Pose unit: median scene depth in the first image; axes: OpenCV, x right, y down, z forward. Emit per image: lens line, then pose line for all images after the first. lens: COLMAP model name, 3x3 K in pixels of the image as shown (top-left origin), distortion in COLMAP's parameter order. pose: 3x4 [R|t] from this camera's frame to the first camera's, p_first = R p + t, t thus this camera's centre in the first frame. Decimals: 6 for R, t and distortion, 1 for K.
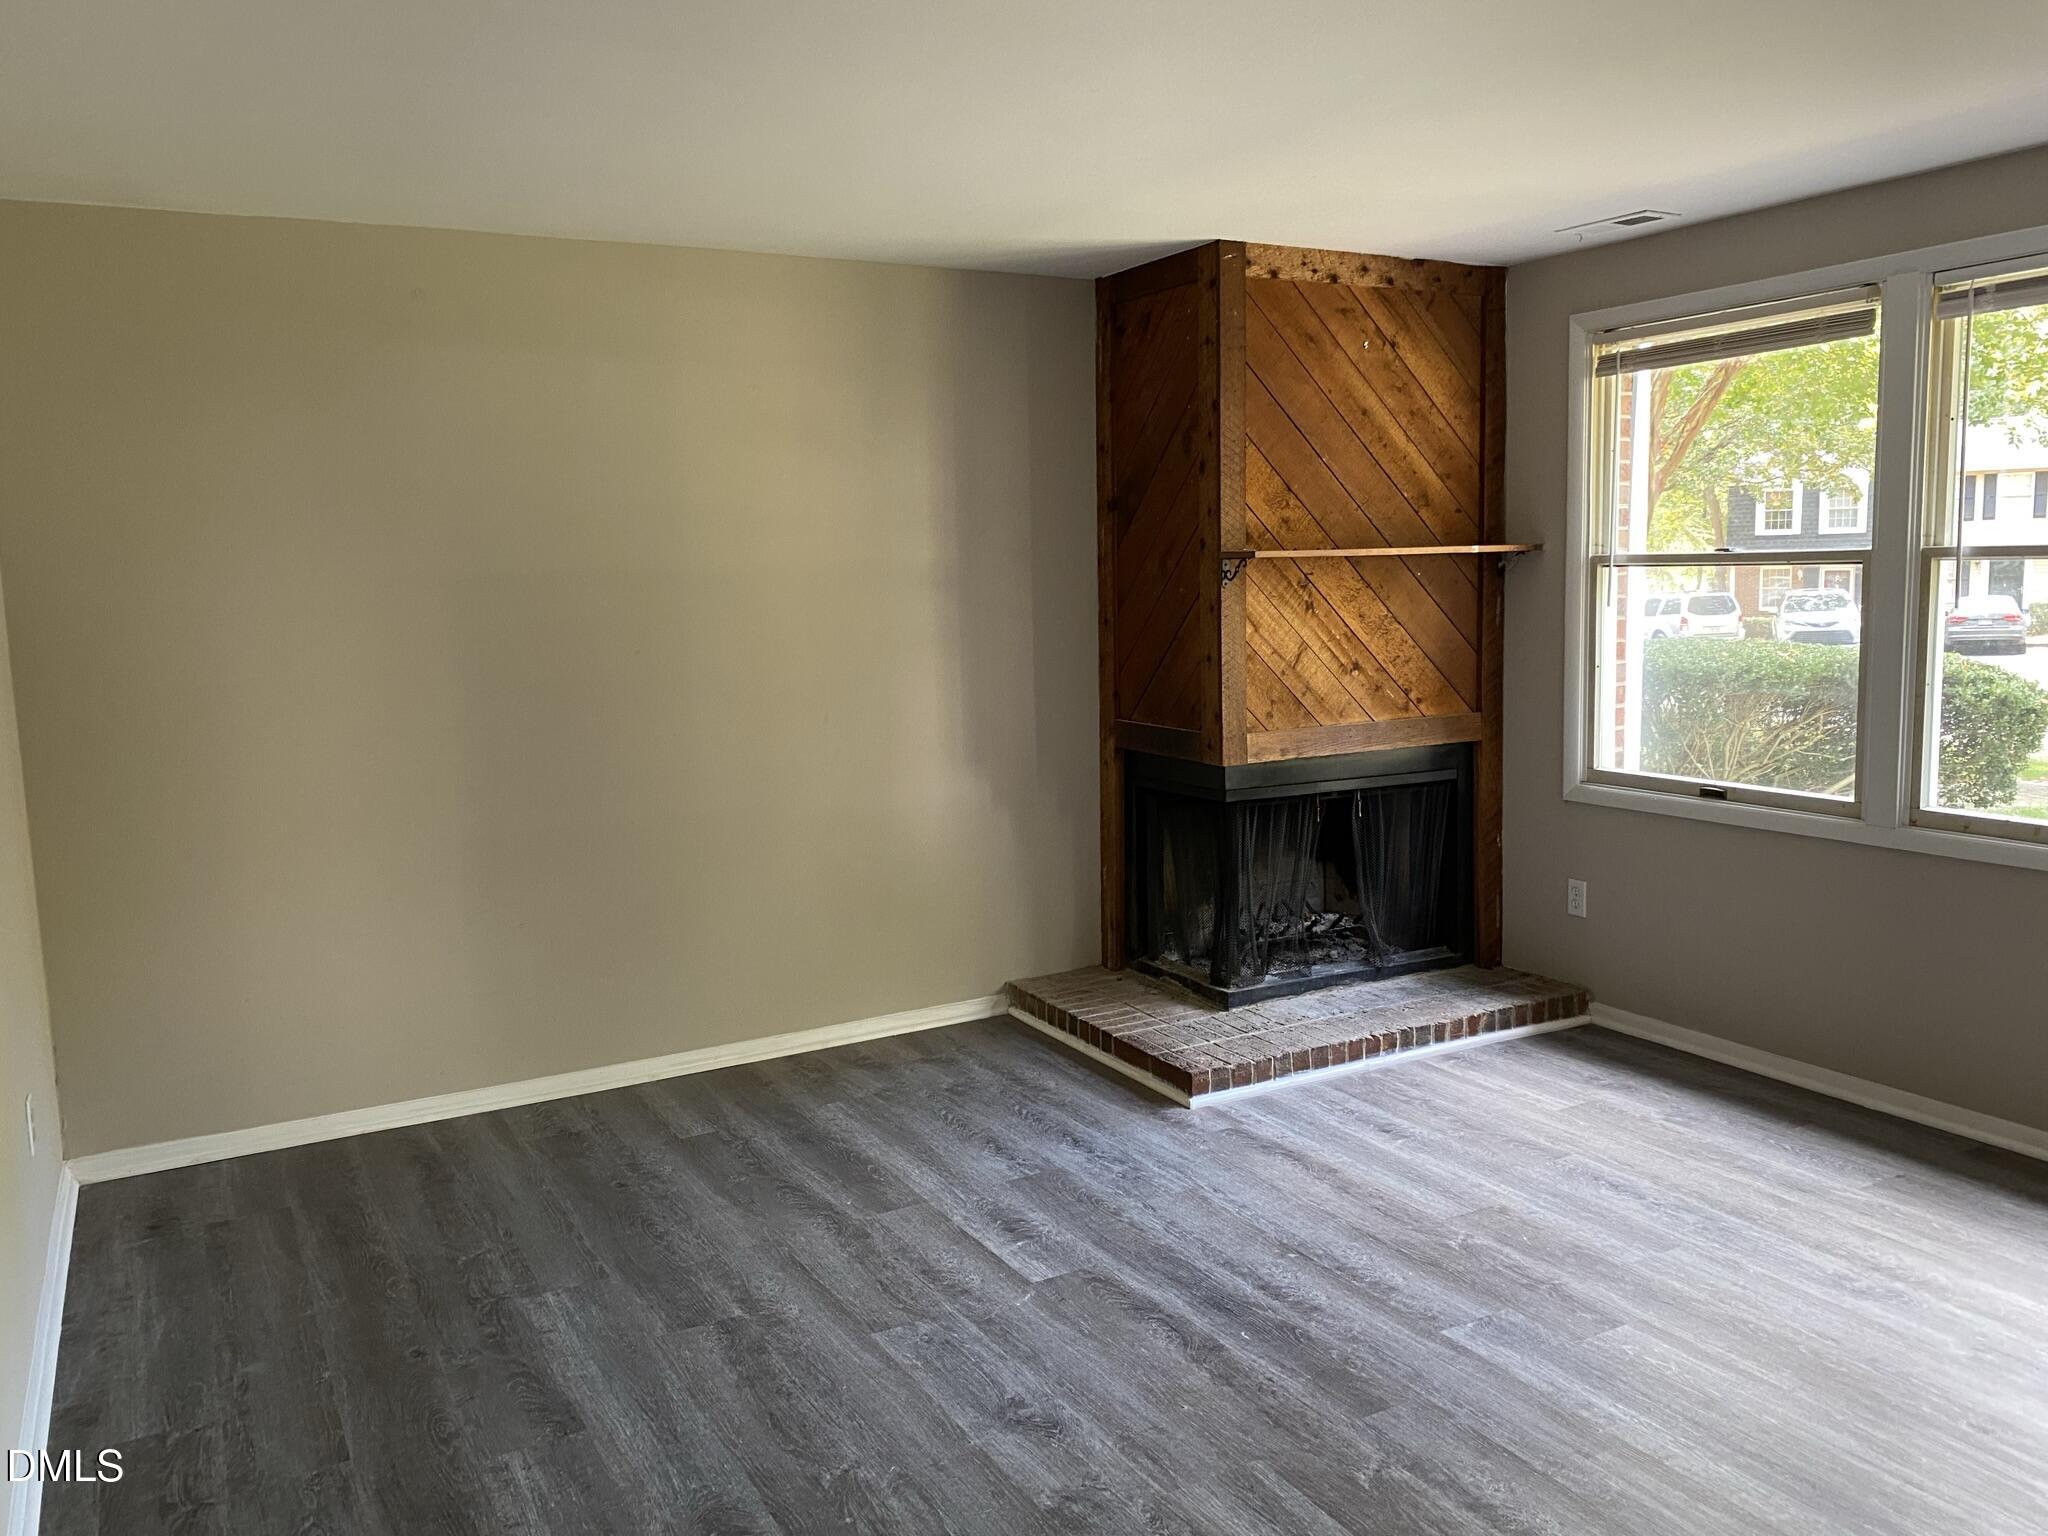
lens RADIAL K [[1571.8, 0, 1026.8], [0, 1571.8, 789.2], [0, 0, 1]] dist [0.044457, -0.051637]
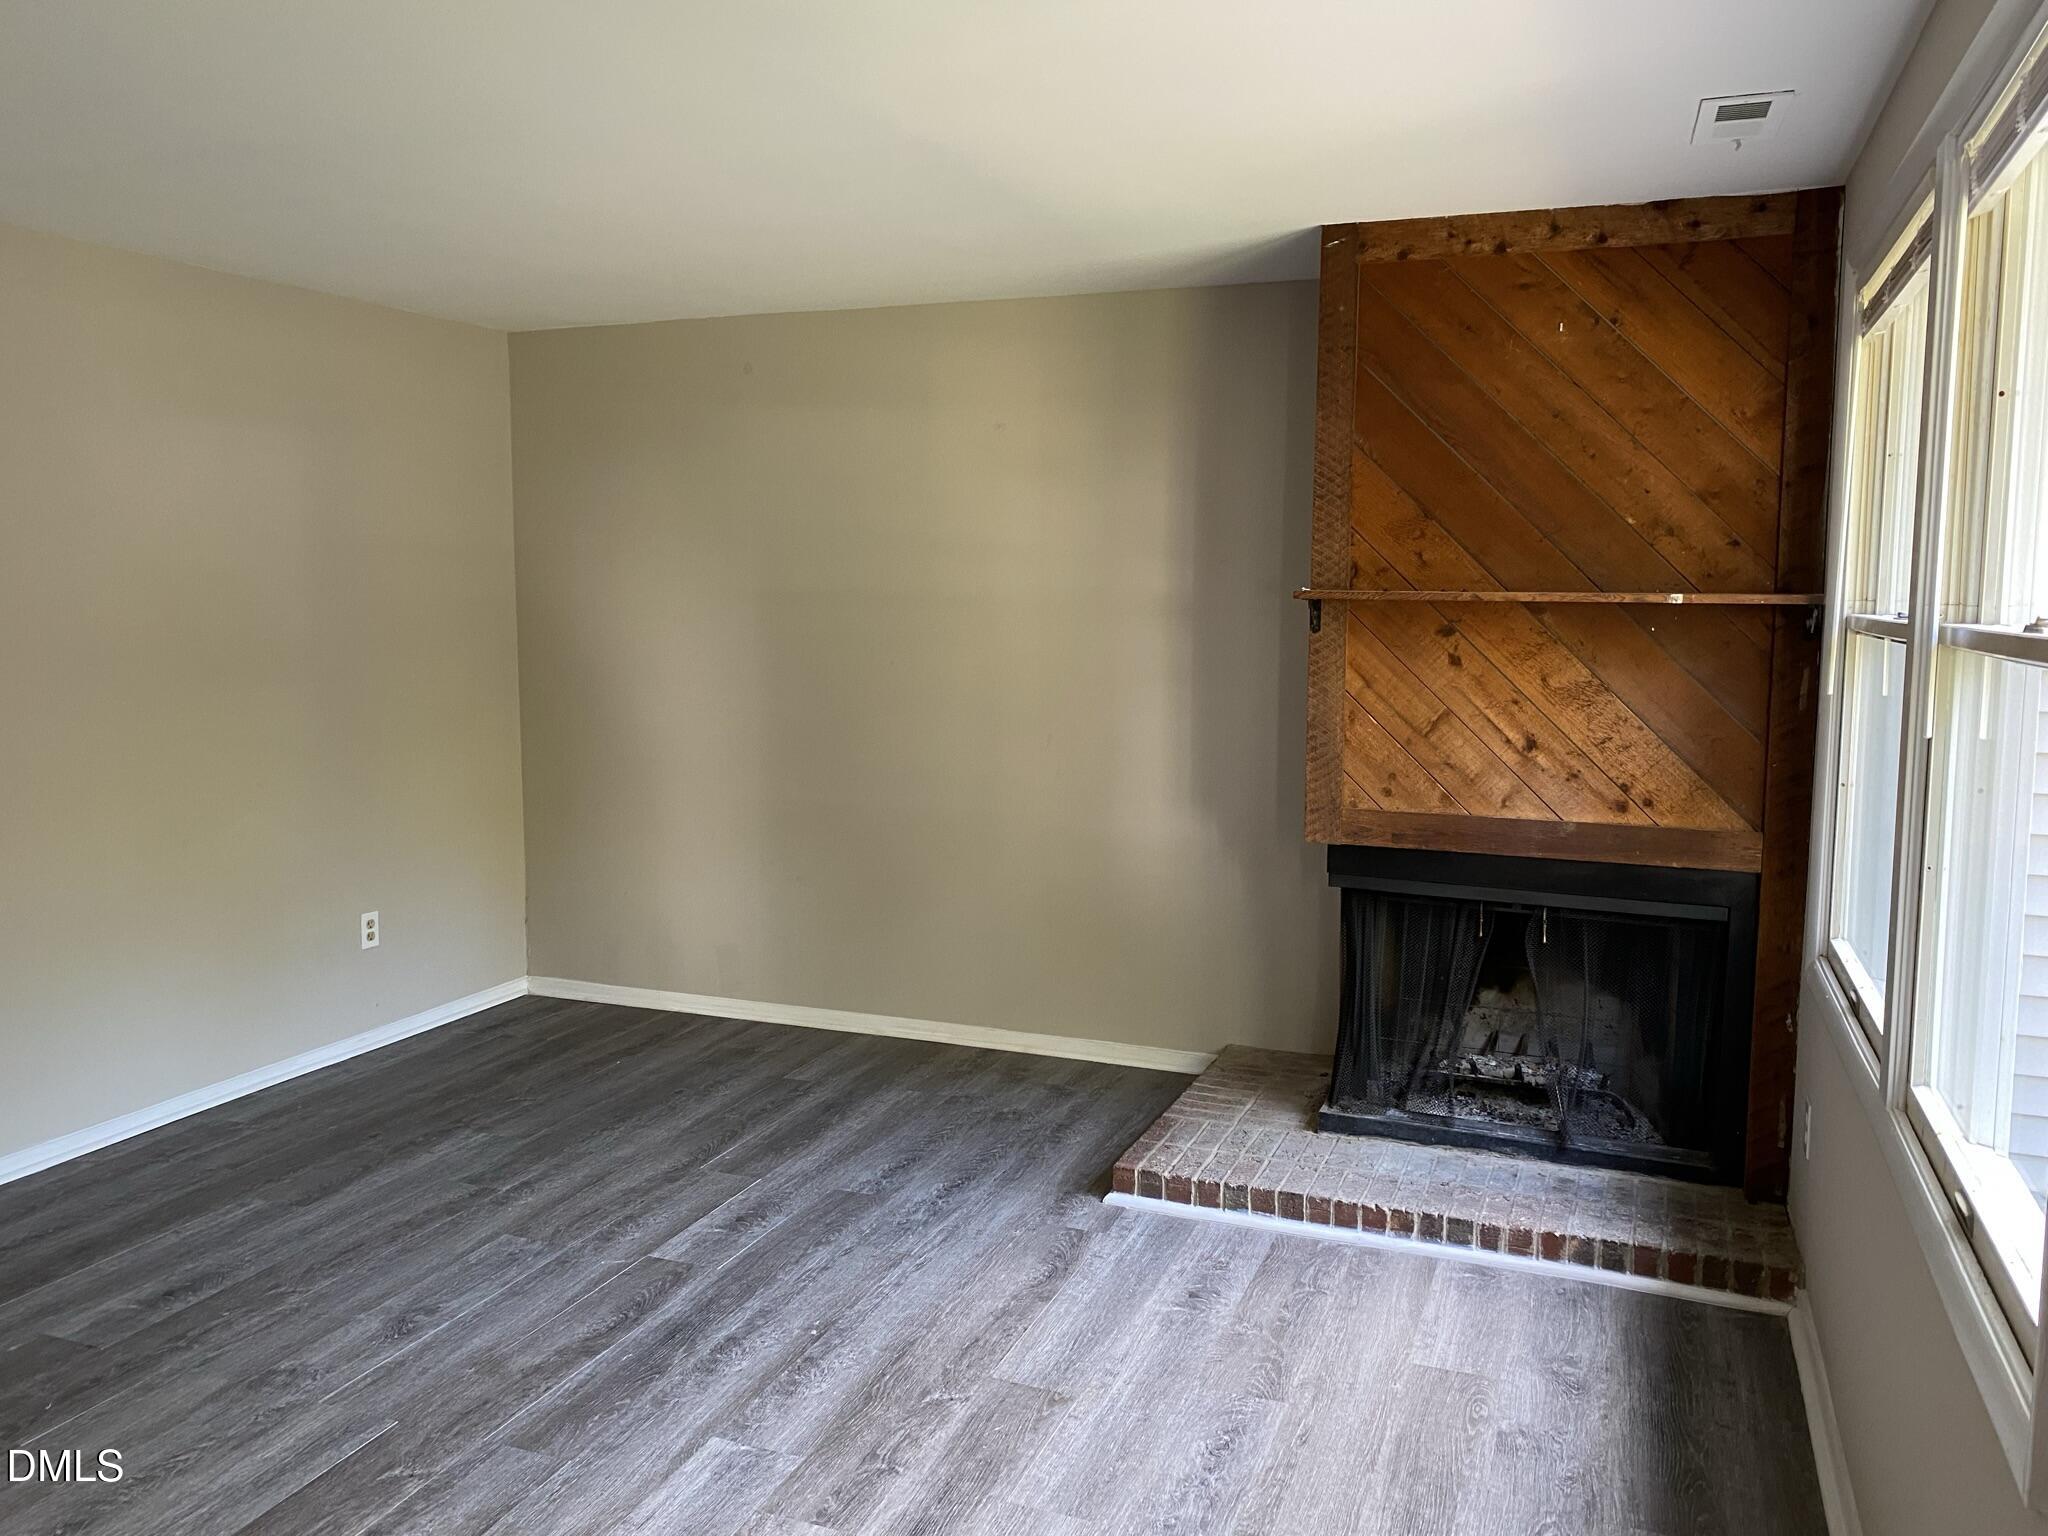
lens RADIAL K [[1571.8, 0, 1021.1], [0, 1571.8, 776.2], [0, 0, 1]] dist [0.044457, -0.051637]
pose [[0.631739, 0.123383, -0.765299, 0.758940], [-0.129756, 0.990154, 0.052524, -0.083884], [0.764245, 0.066120, 0.641528, 0.374458]]
